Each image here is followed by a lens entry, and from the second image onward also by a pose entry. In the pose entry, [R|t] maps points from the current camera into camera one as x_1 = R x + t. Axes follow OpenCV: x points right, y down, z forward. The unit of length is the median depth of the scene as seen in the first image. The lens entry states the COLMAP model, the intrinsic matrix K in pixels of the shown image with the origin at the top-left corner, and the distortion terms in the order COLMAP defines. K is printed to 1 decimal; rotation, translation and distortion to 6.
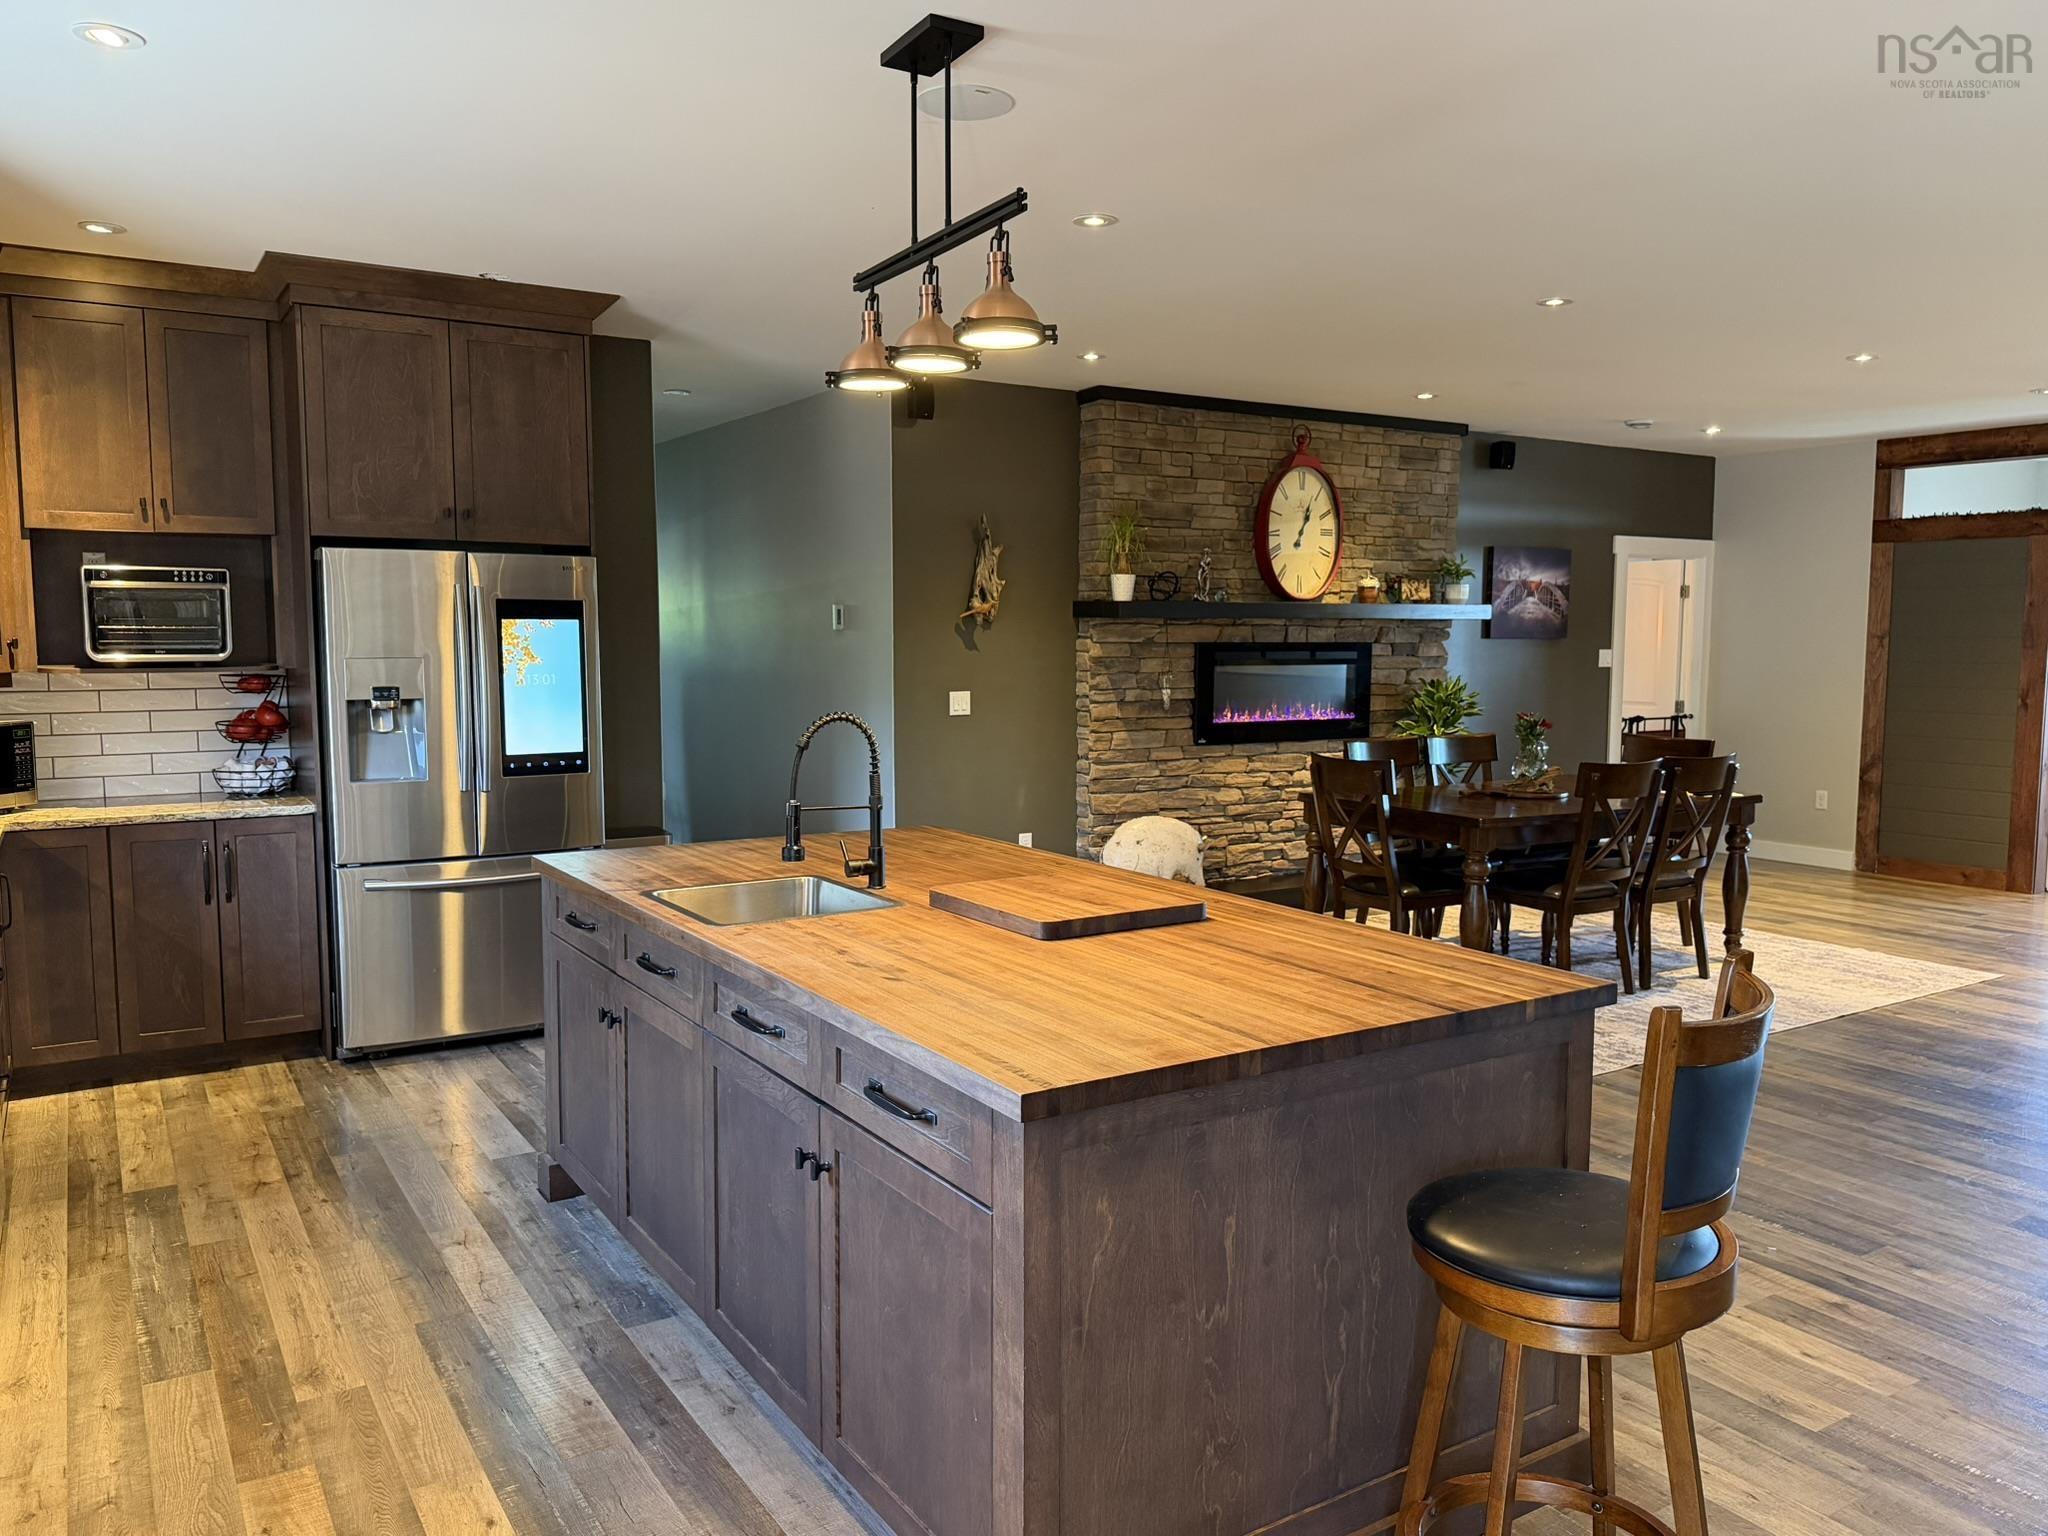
lens RADIAL K [[1468.6, 0, 1029.3], [0, 1468.6, 772.3], [0, 0, 1]] dist [0.152952, -0.269408]
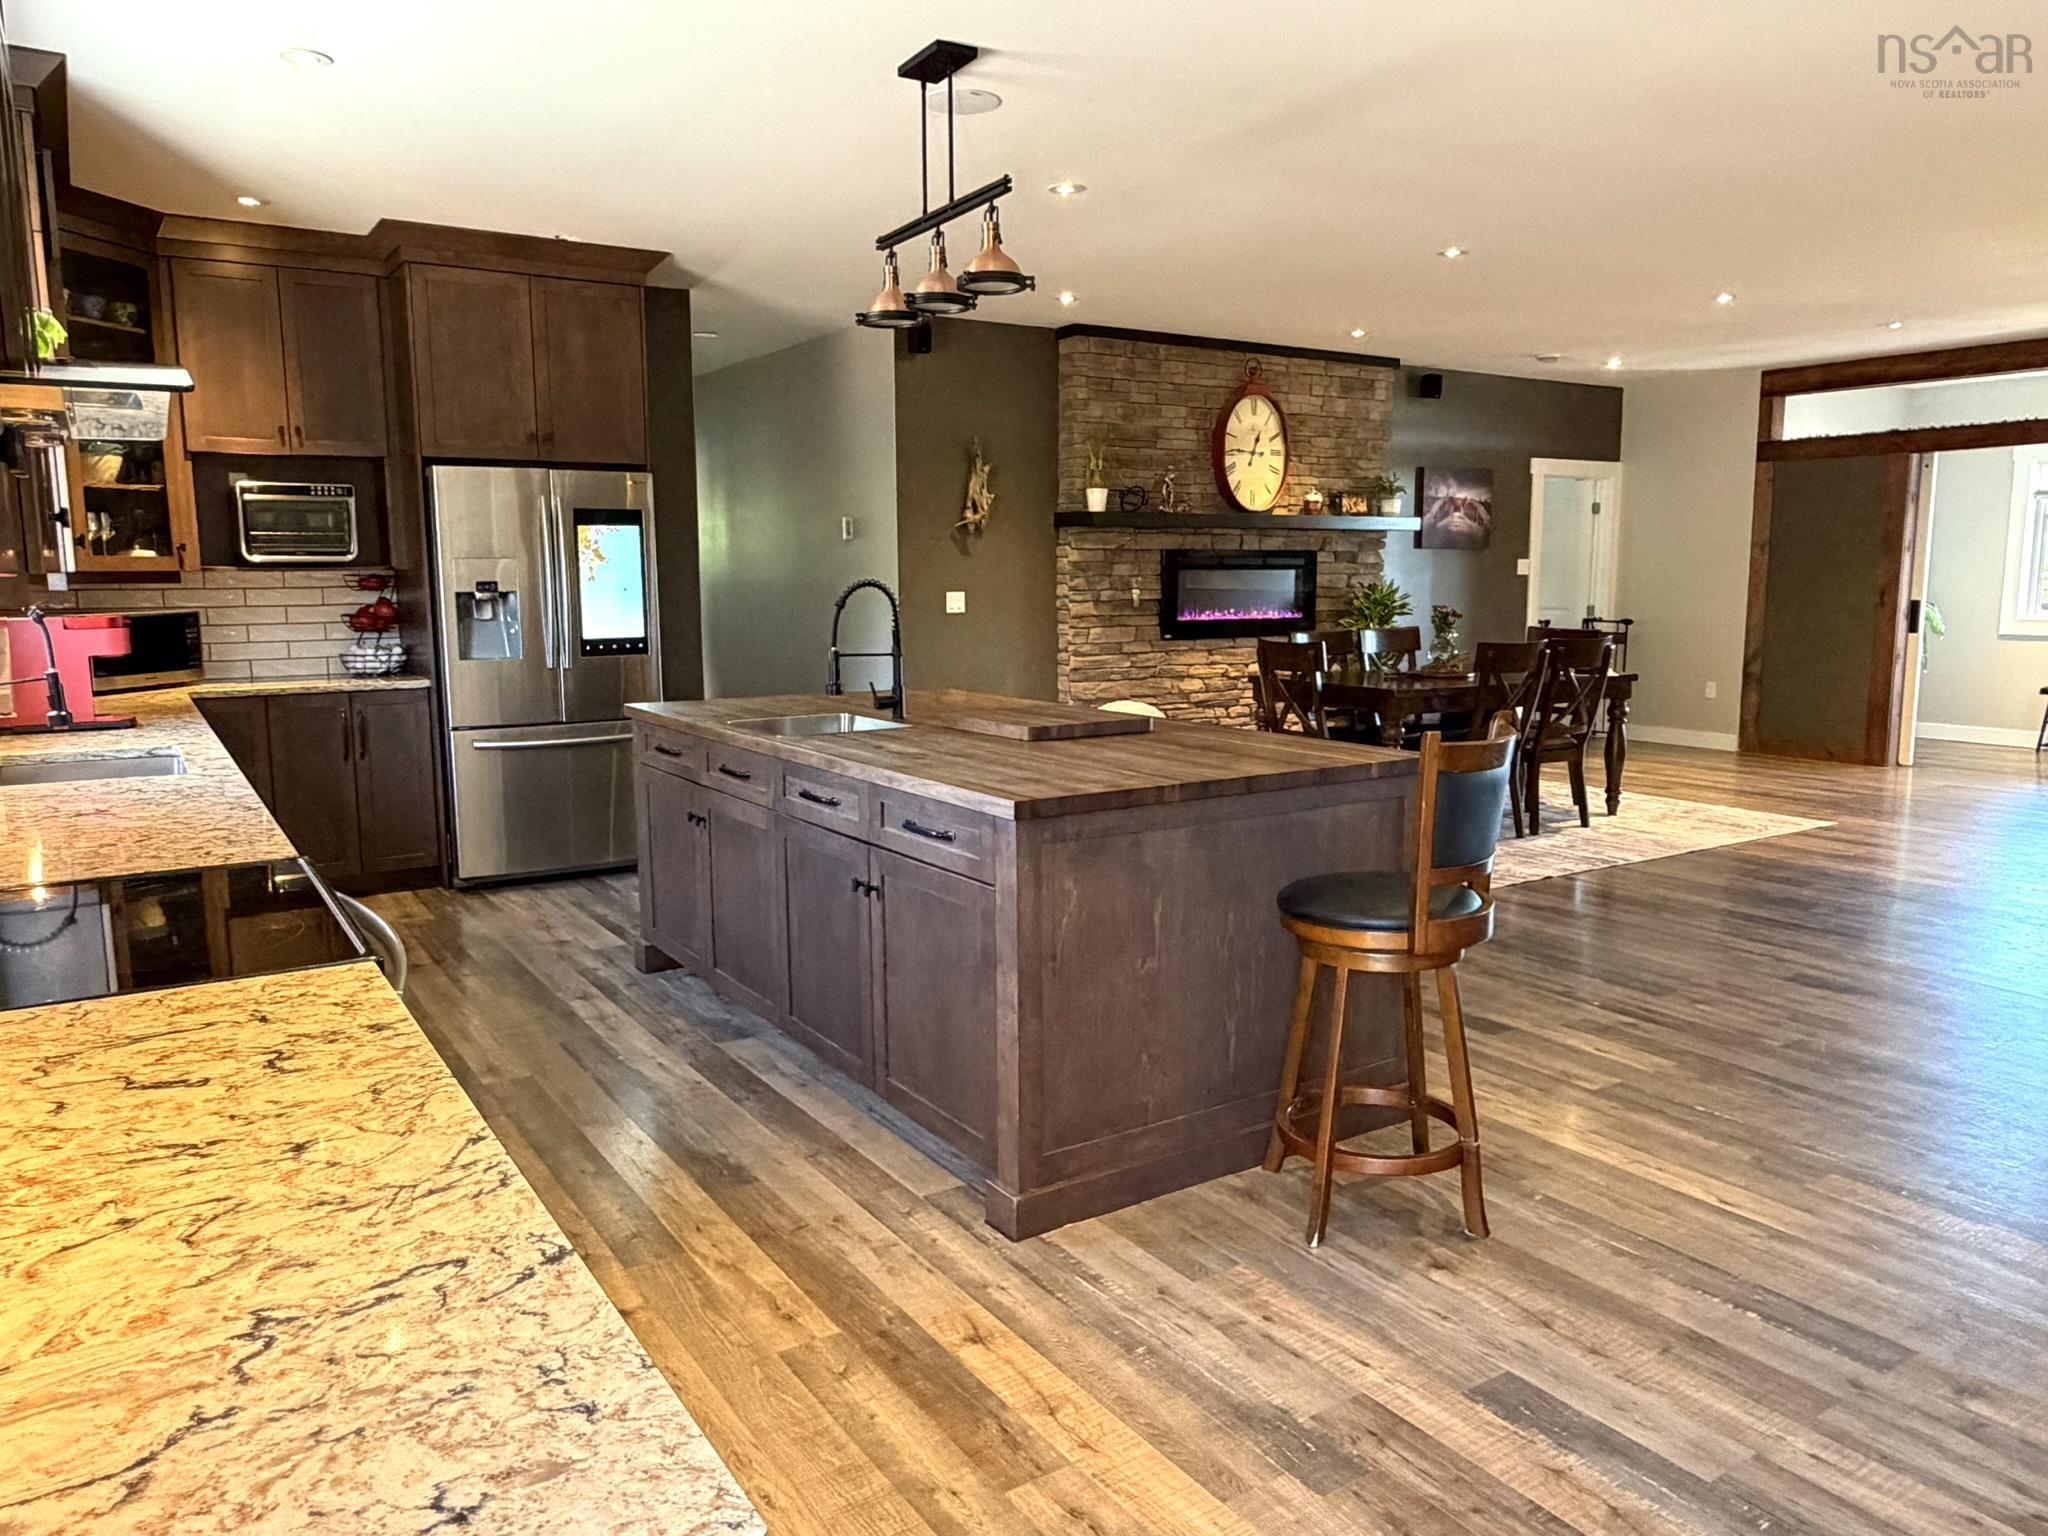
lens RADIAL K [[1425.1, 0, 1025.9], [0, 1425.1, 766.0], [0, 0, 1]] dist [0.005163, -0.002674]
pose [[0.999941, -0.008821, 0.006283, -0.000530], [0.008532, 0.998972, 0.044519, 0.029910], [-0.006670, -0.044463, 0.998989, -0.110392]]
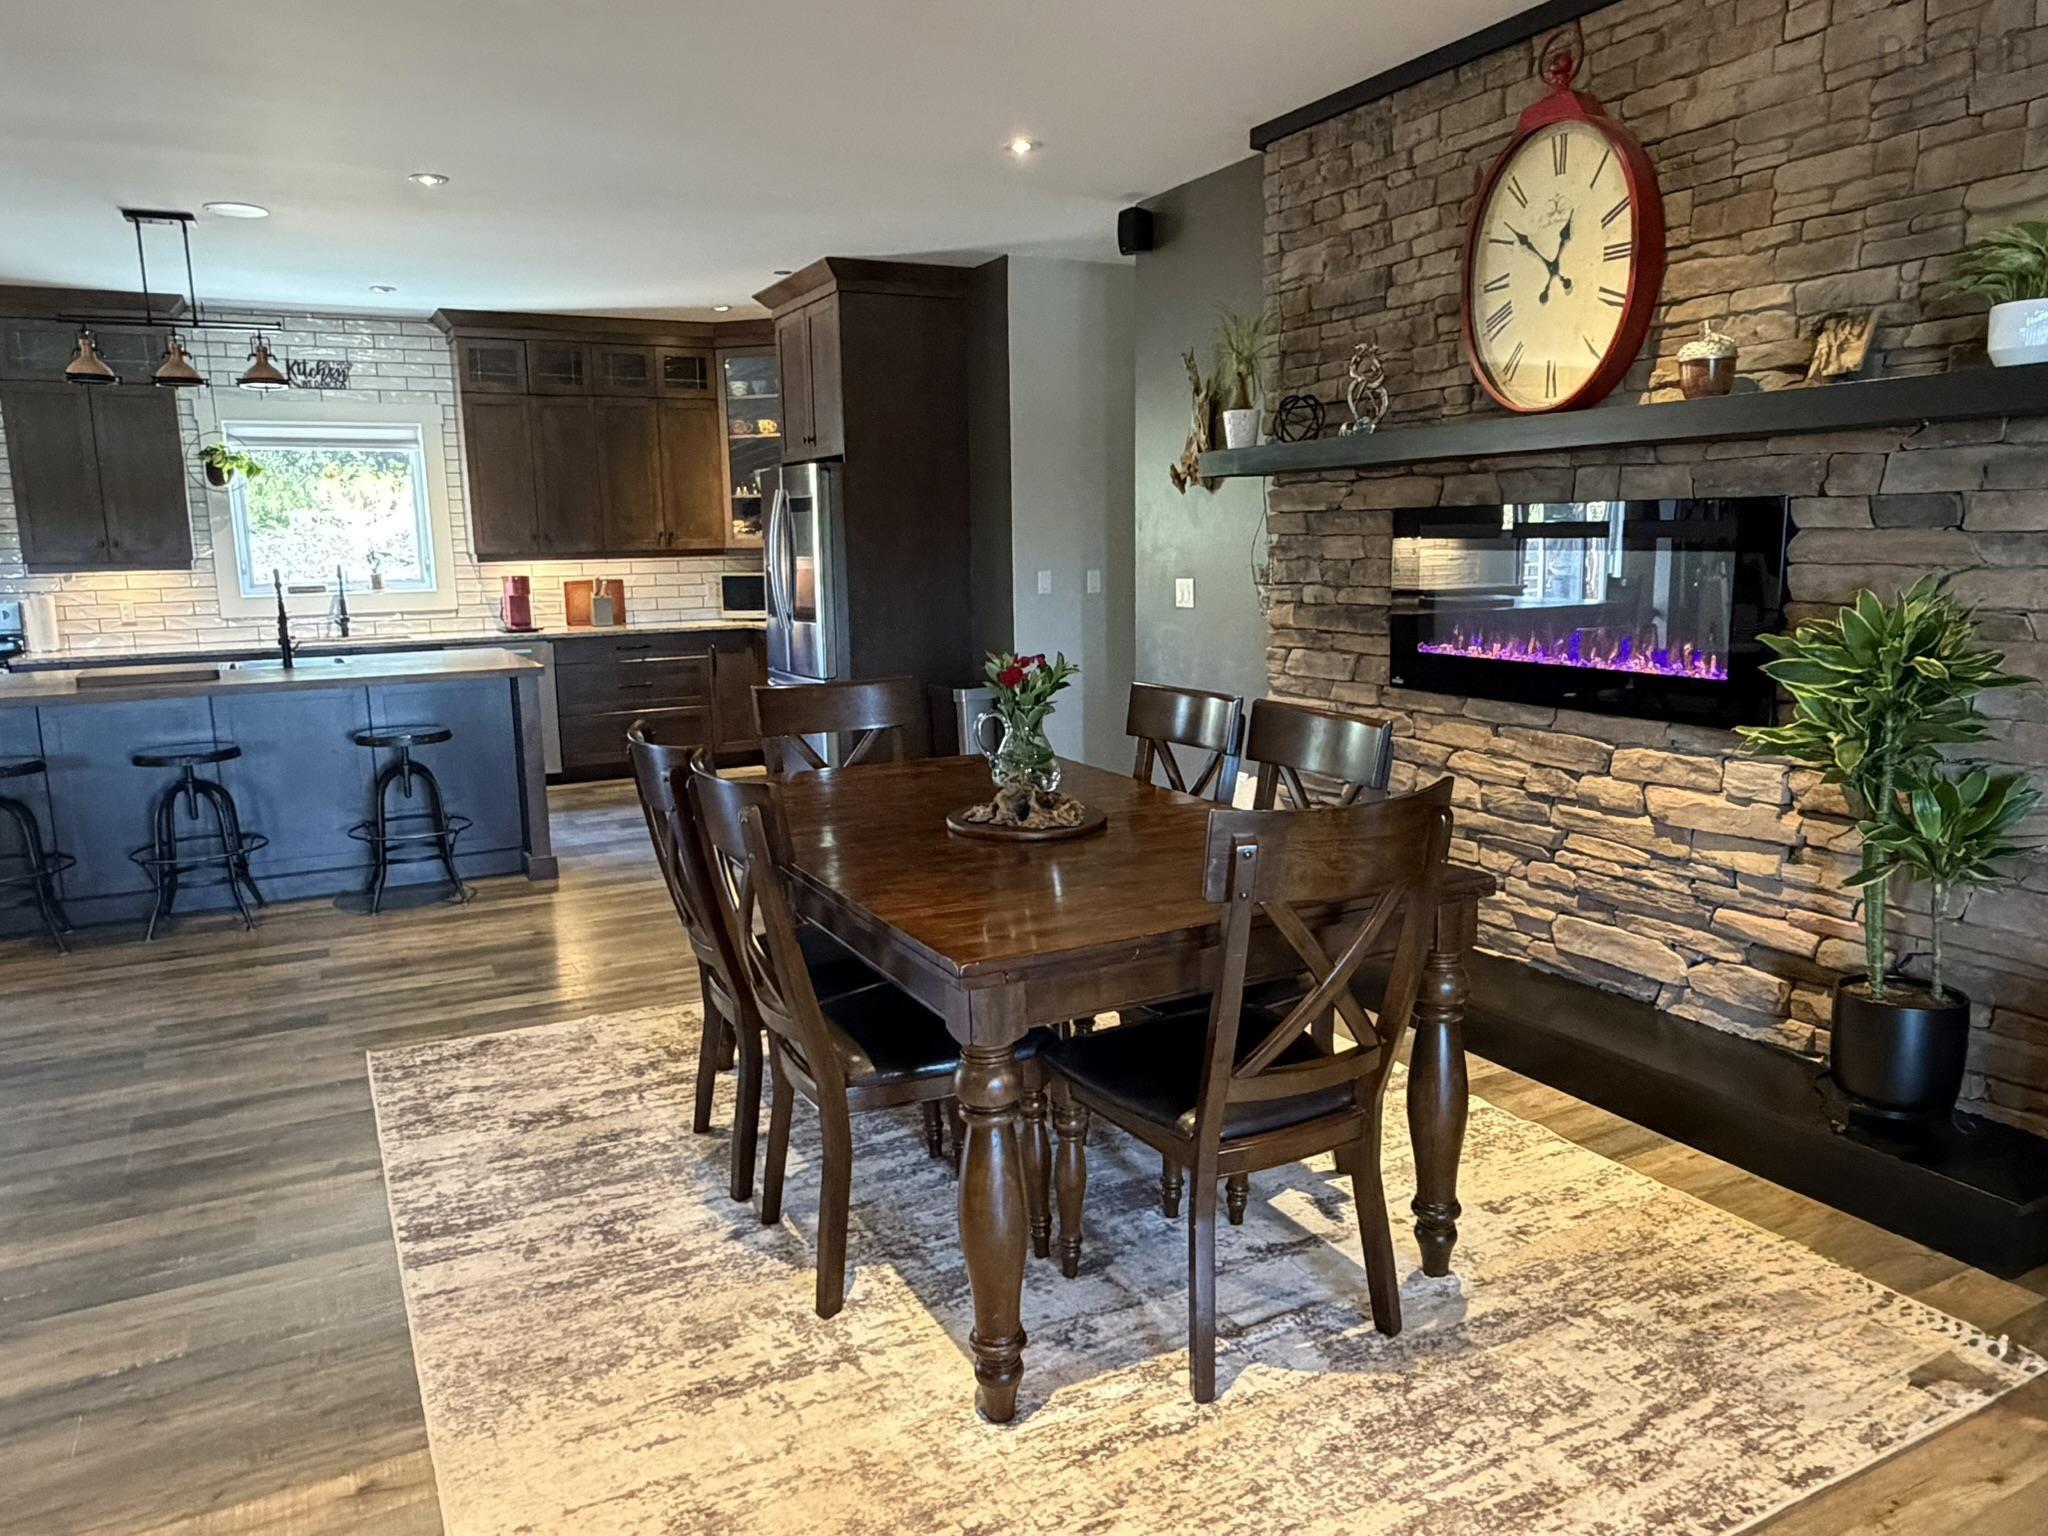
lens RADIAL K [[1387.1, 0, 1024.0], [0, 1387.1, 768.0], [0, 0, 1]] dist [0.003557, -0.002697]
pose [[-0.078104, 0.163145, -0.983506, 0.692842], [-0.075099, 0.982754, 0.168984, -0.070888], [0.994113, 0.087059, -0.064504, 0.919922]]
